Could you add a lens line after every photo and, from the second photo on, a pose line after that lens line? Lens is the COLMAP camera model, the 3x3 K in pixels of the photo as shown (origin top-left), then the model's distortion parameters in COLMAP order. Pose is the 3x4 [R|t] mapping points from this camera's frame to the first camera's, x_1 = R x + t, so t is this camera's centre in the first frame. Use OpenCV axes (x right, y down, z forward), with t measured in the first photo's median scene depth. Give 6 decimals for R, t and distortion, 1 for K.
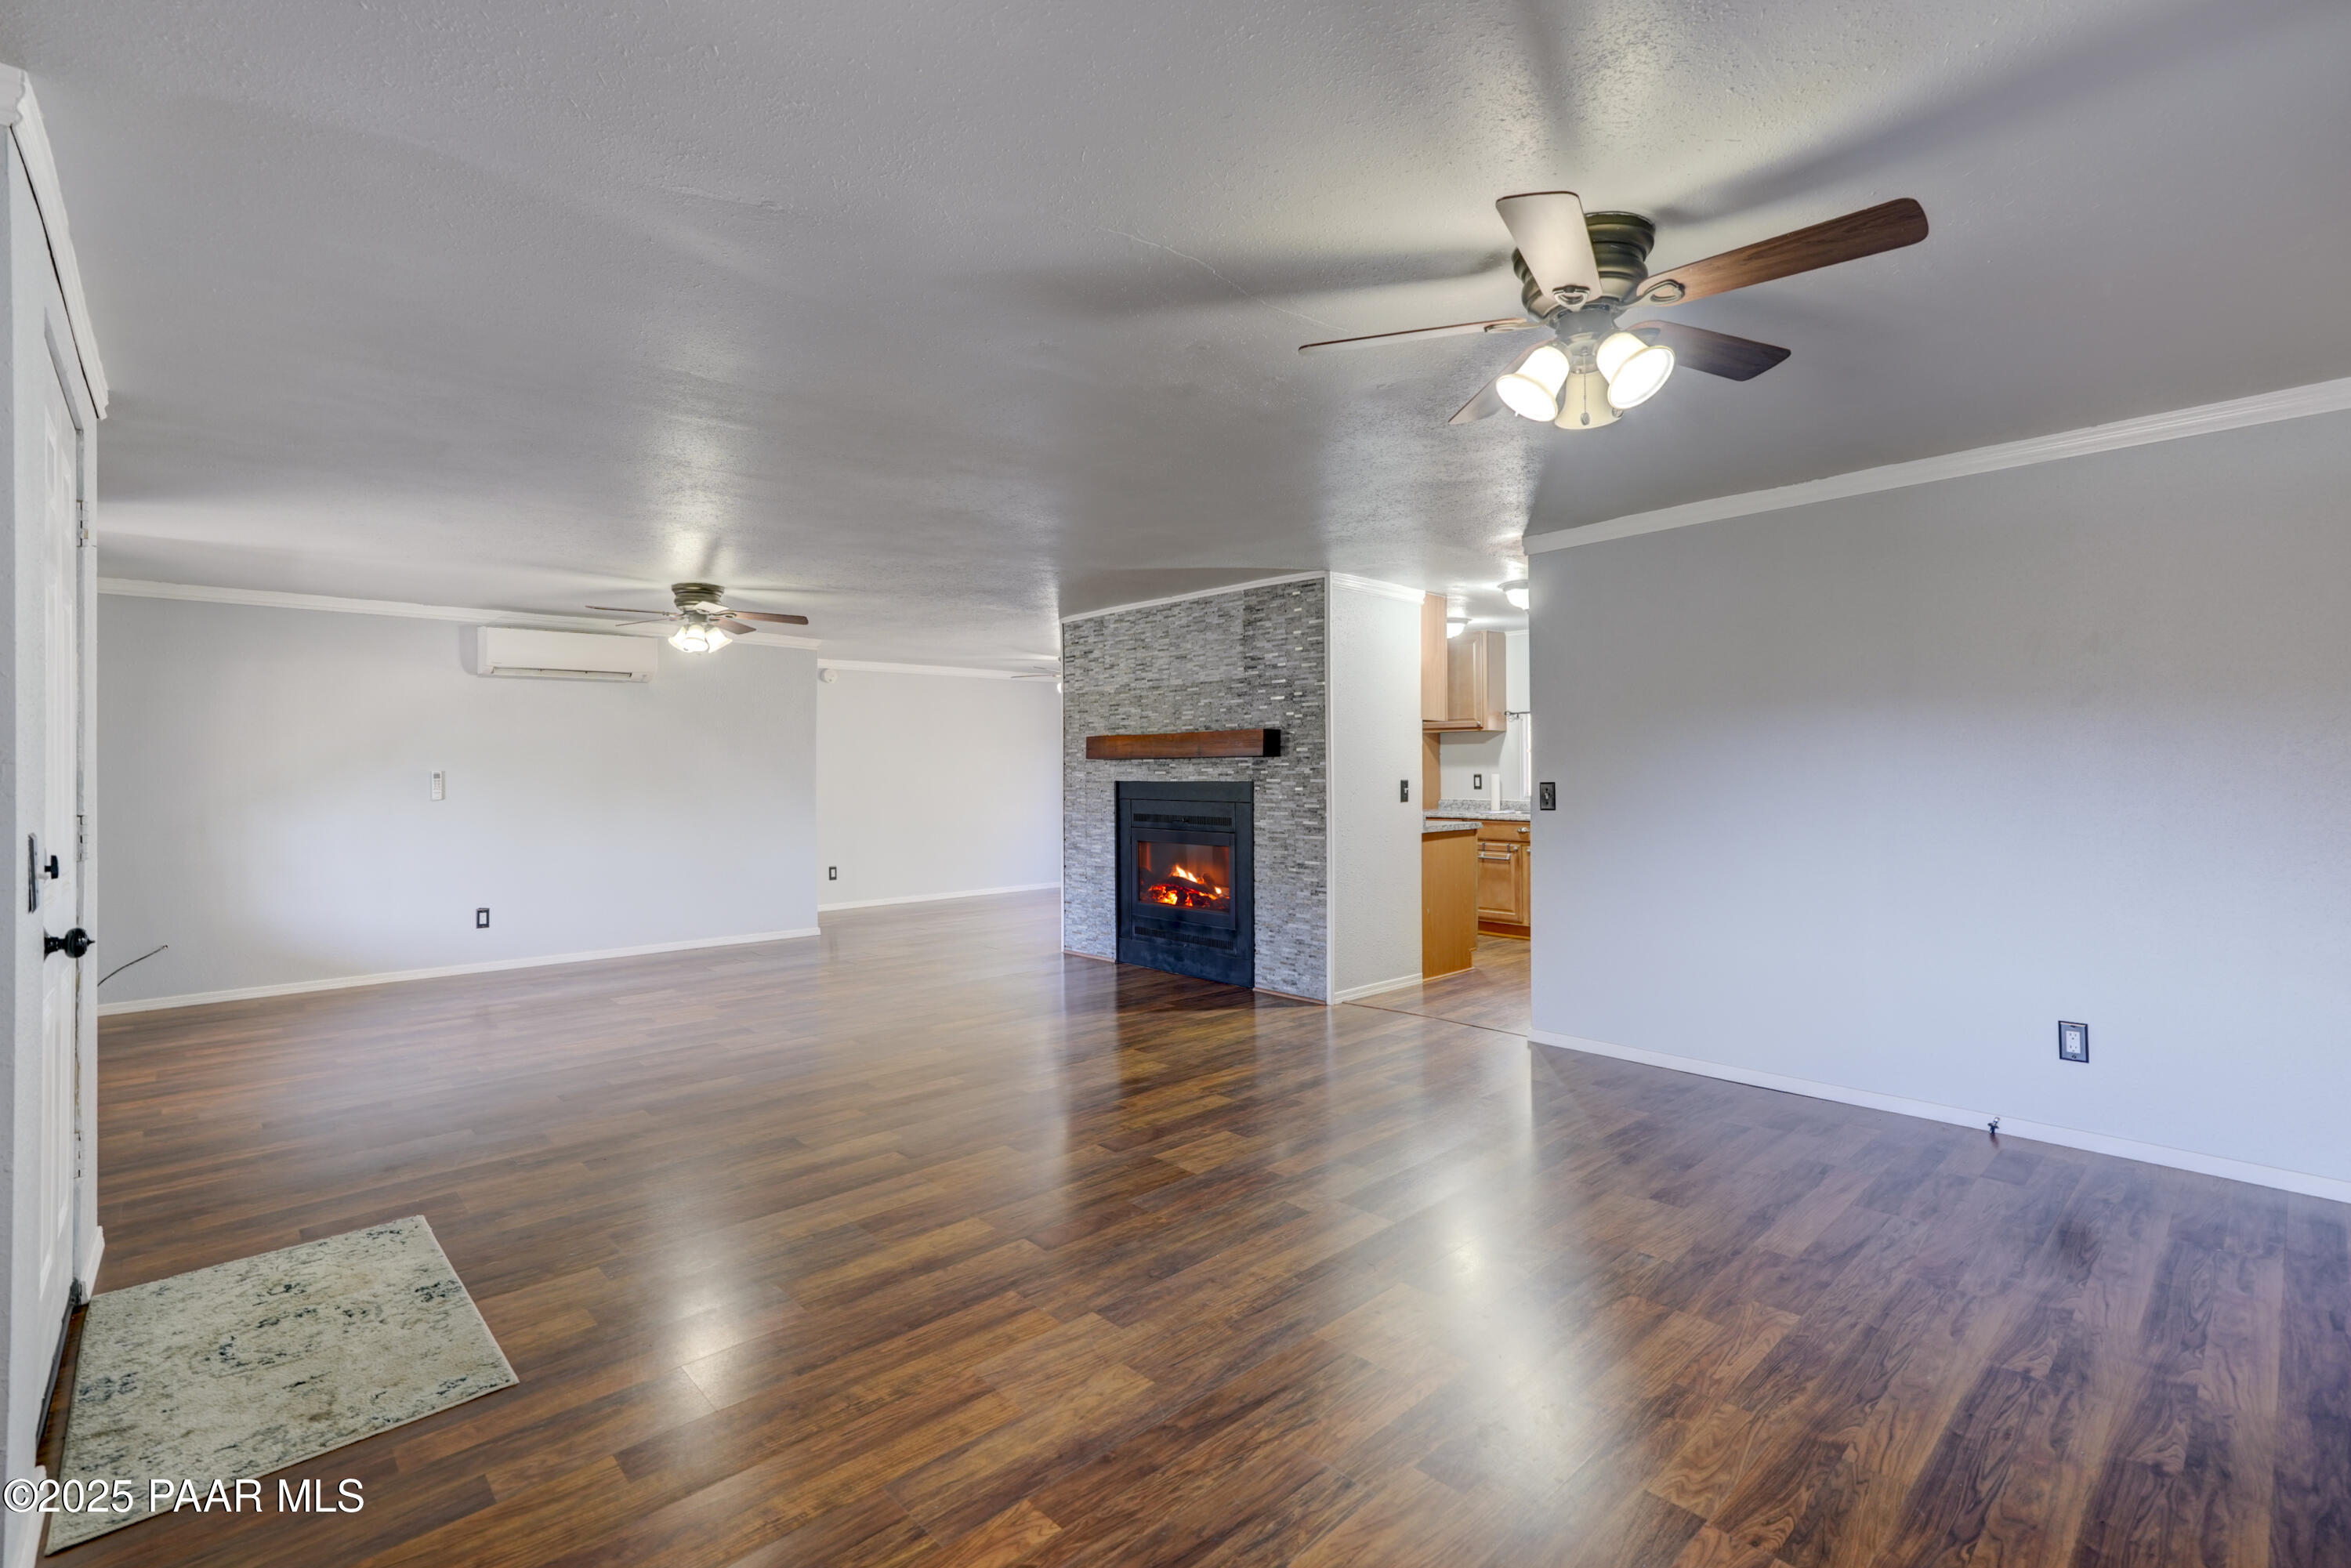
lens RADIAL K [[1075.4, 0, 1176.0], [0, 1075.4, 779.4], [0, 0, 1]] dist [0.004420, 0.003038]
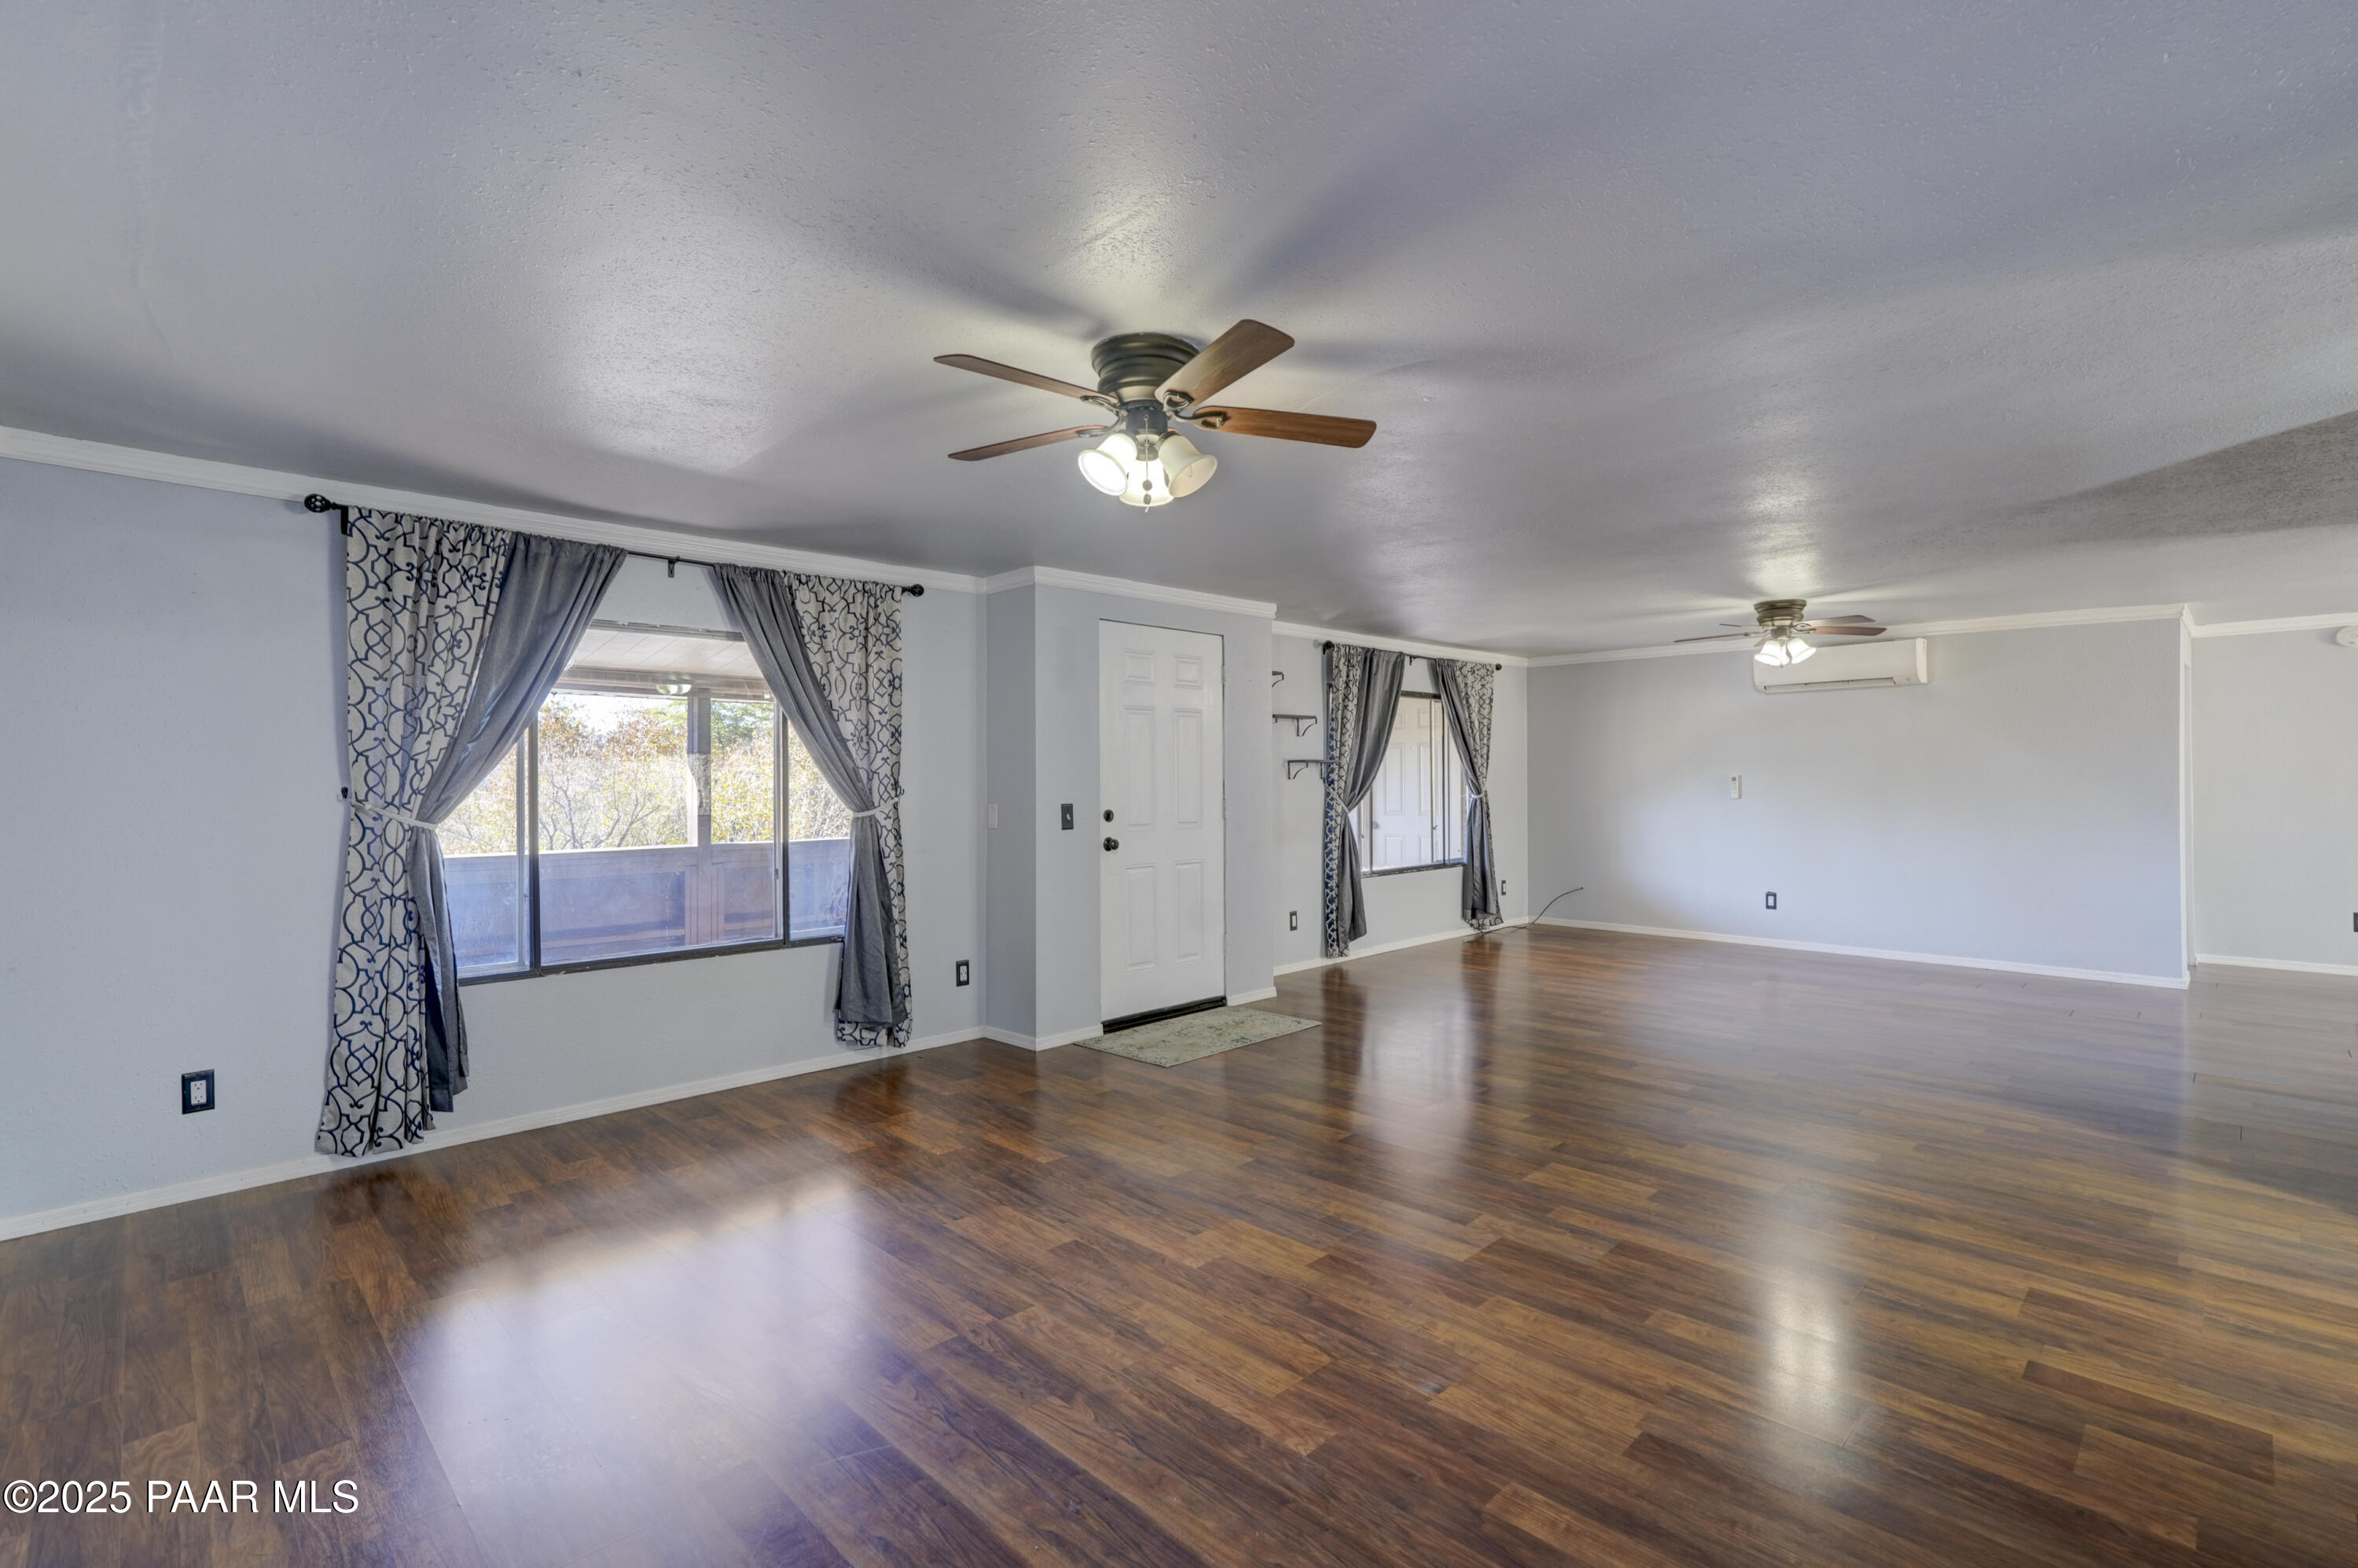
lens RADIAL K [[1078.6, 0, 1180.5], [0, 1078.6, 794.1], [0, 0, 1]] dist [0.004420, 0.003038]
pose [[0.014524, 0.016626, -0.999756, 1.398385], [0.003902, 0.999853, 0.016685, -0.026677], [0.999887, -0.004144, 0.014457, 0.890891]]
